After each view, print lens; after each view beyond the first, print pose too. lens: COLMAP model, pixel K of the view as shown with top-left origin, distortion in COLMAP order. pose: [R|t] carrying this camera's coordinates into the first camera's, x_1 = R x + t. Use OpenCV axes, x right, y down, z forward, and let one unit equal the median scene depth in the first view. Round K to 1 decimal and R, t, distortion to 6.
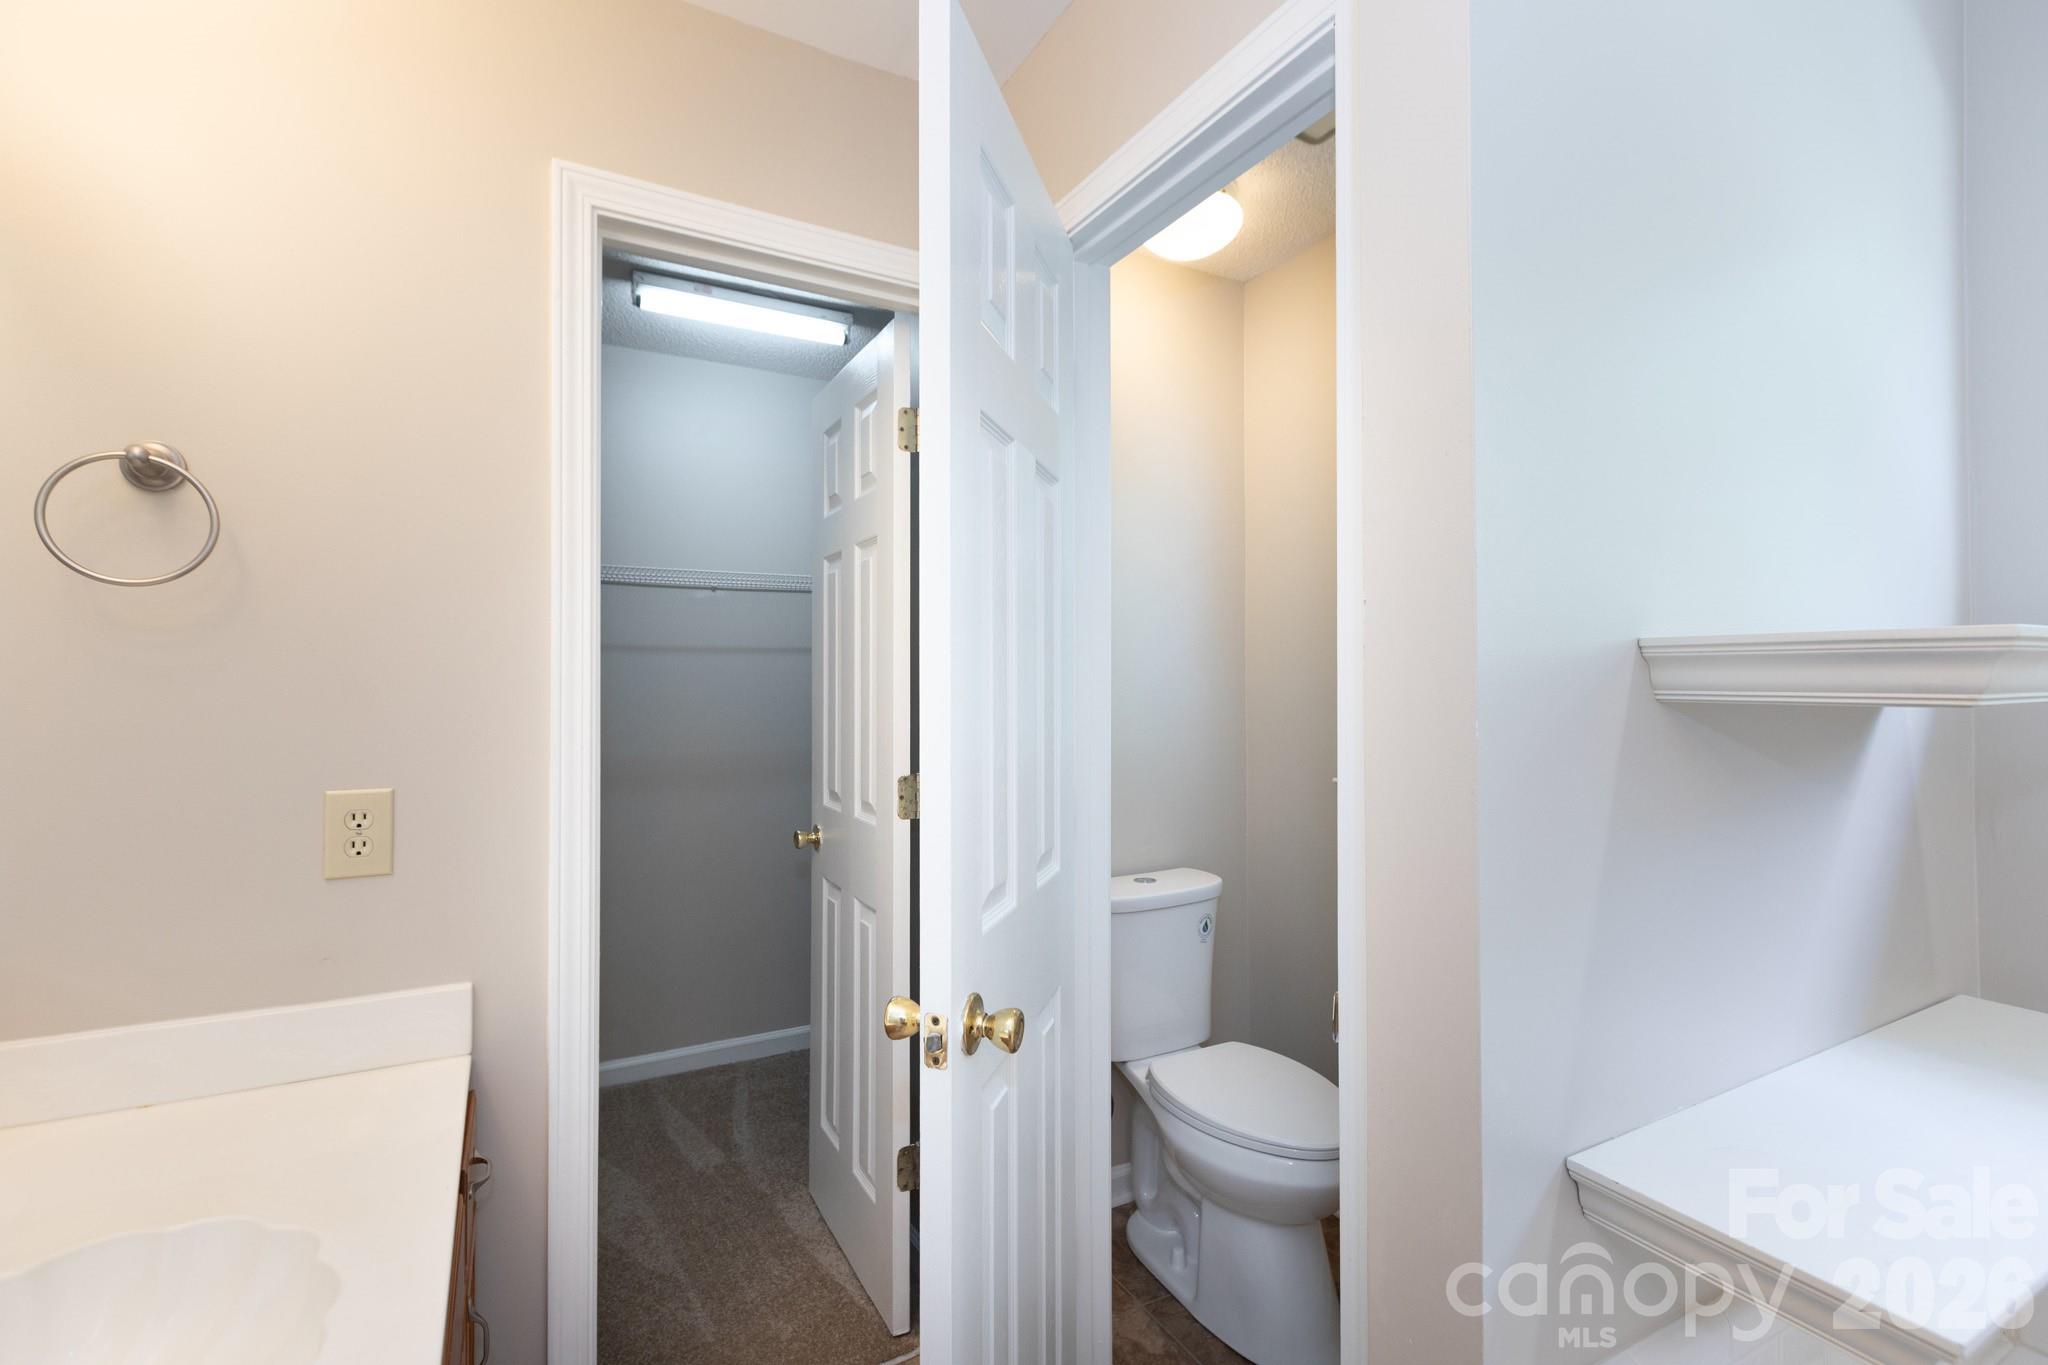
lens RADIAL K [[928.8, 0, 1026.7], [0, 928.8, 681.0], [0, 0, 1]] dist [0.007521, -0.004229]
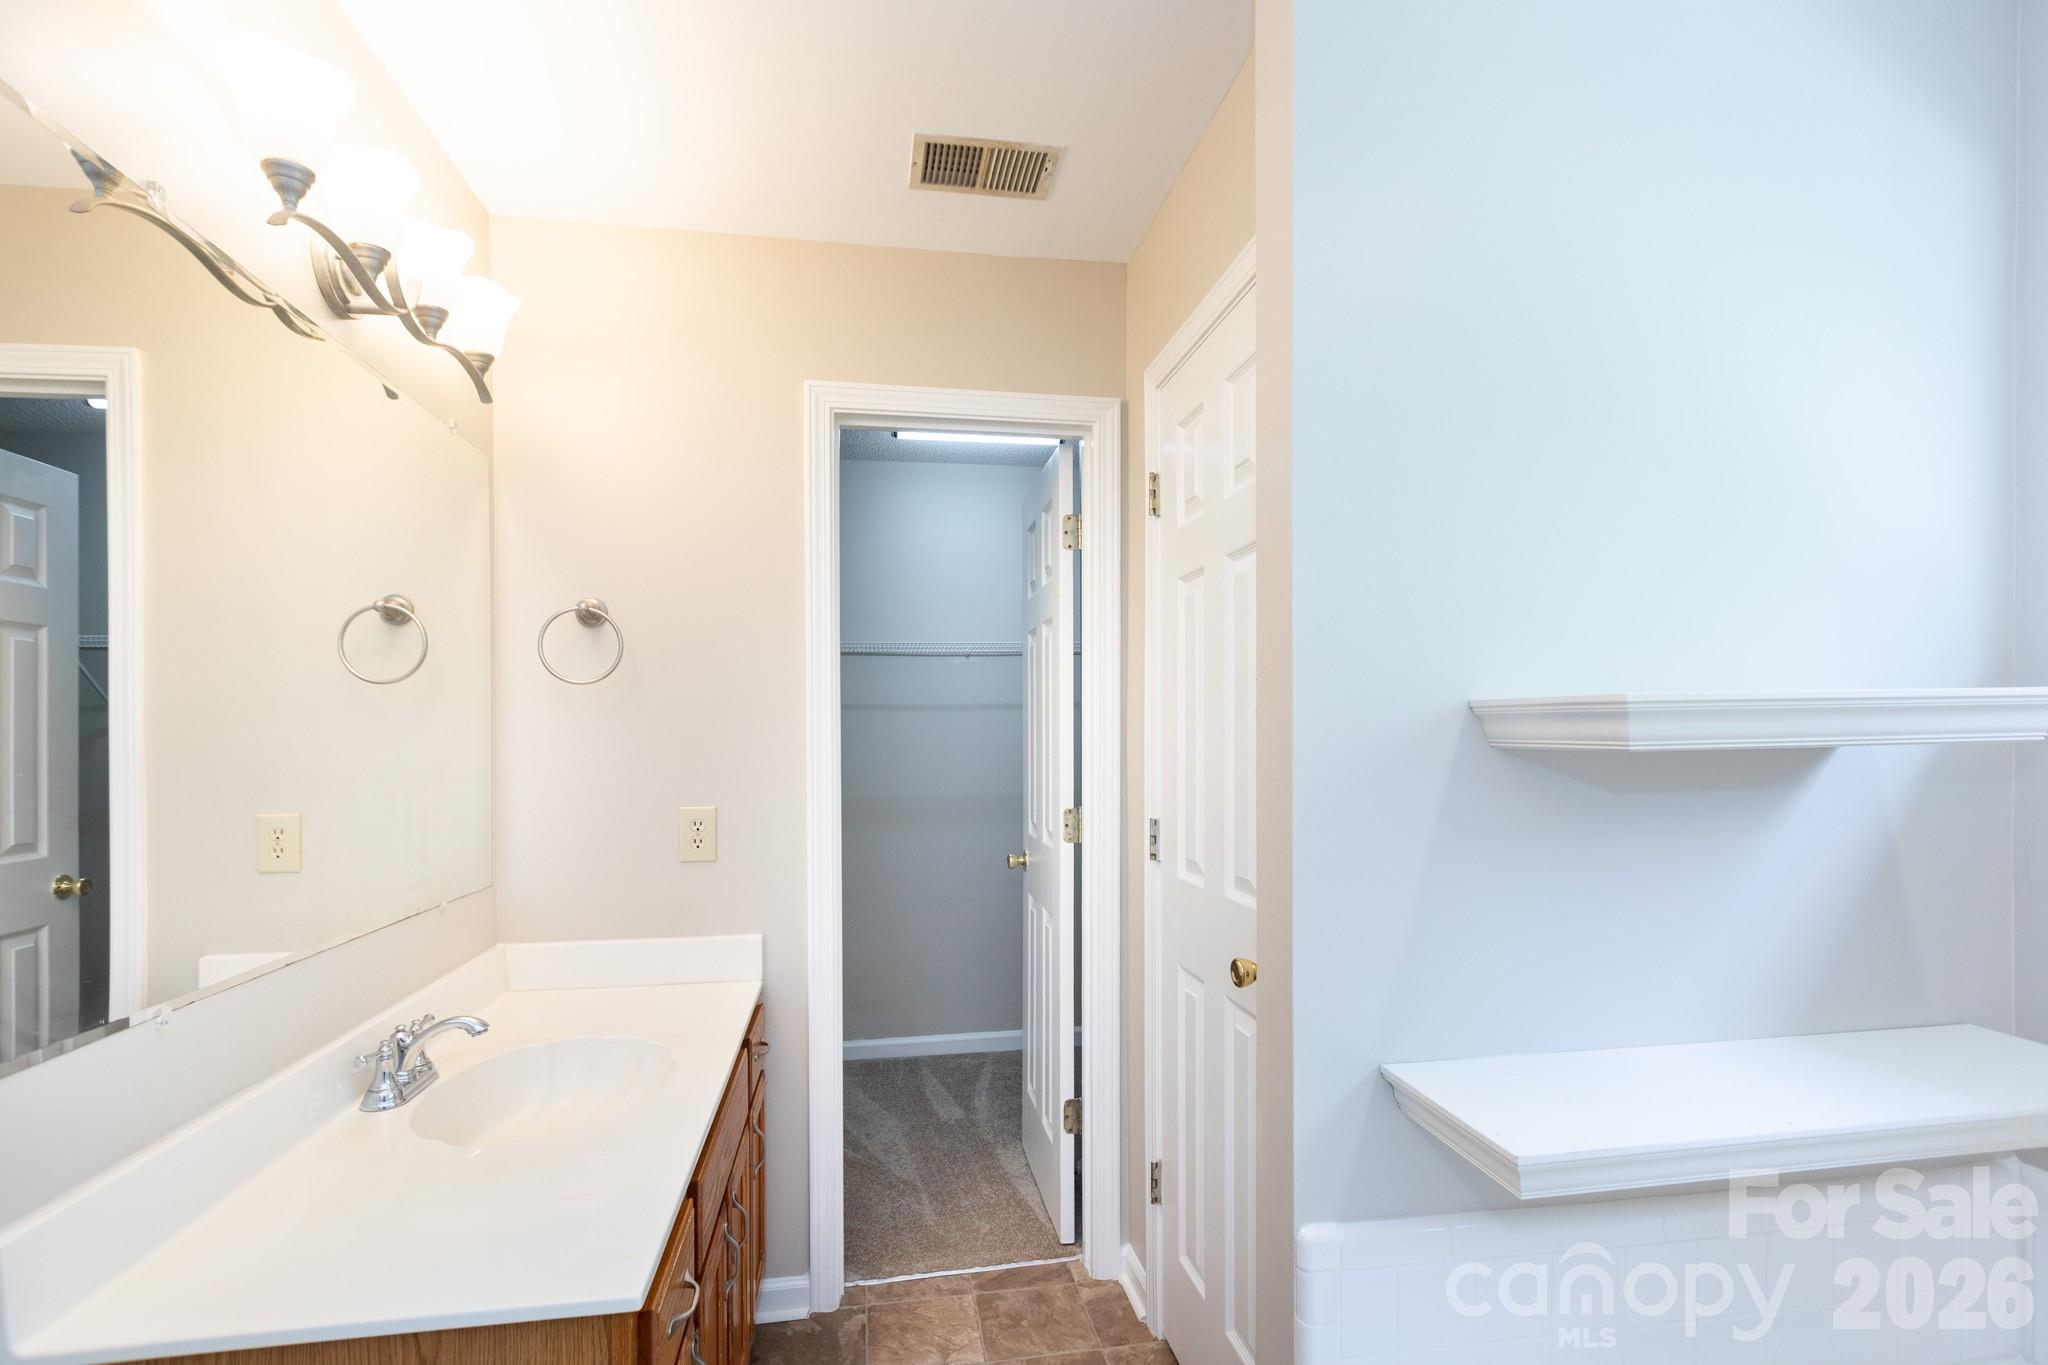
lens RADIAL K [[928.8, 0, 1009.2], [0, 928.8, 742.6], [0, 0, 1]] dist [0.007521, -0.004229]
pose [[0.944797, -0.005724, -0.327606, 0.197043], [0.010468, 0.999864, 0.012721, -0.004217], [0.327489, -0.015448, 0.944729, -0.207899]]
